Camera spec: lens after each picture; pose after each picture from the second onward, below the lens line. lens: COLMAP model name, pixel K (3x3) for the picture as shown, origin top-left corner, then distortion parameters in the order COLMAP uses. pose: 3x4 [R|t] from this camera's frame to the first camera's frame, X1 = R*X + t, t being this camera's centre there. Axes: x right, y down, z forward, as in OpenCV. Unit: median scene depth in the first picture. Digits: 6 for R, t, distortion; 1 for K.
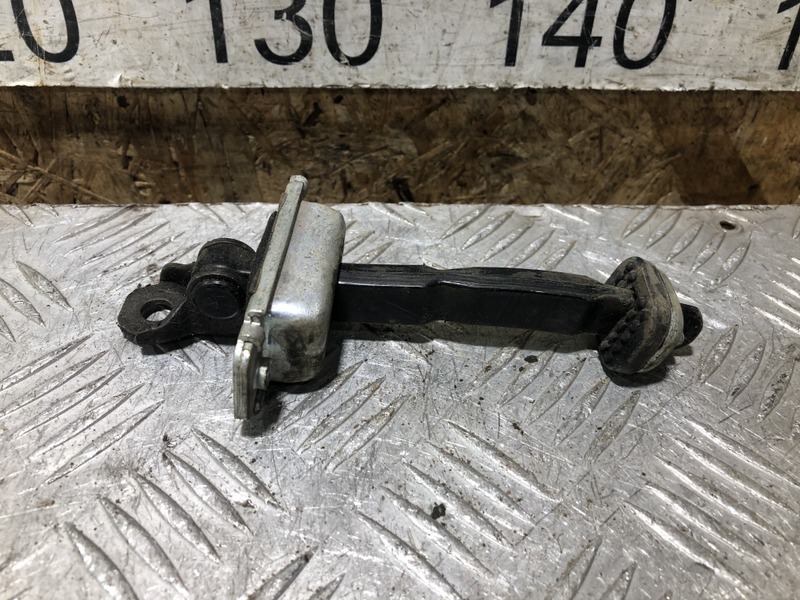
lens RADIAL K [[698.2, 0, 378.8], [0, 698.2, 286.5], [0, 0, 1]] dist [-0.003814, -0.001820]
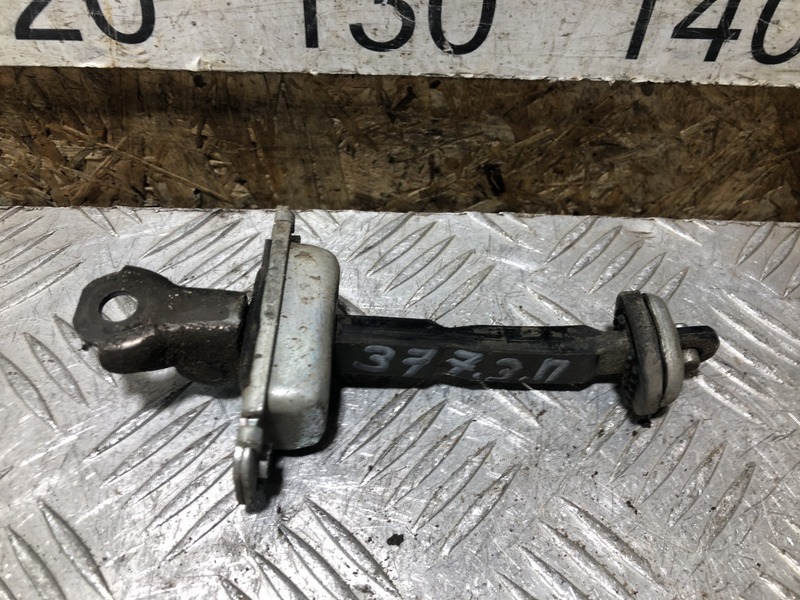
lens RADIAL K [[698.2, 0, 393.0], [0, 698.2, 295.2], [0, 0, 1]] dist [-0.003814, -0.001820]
pose [[0.999104, 0.040178, -0.013269, -0.096811], [-0.036736, 0.979285, 0.199127, -0.193363], [0.020994, -0.198461, 0.979884, 0.061187]]
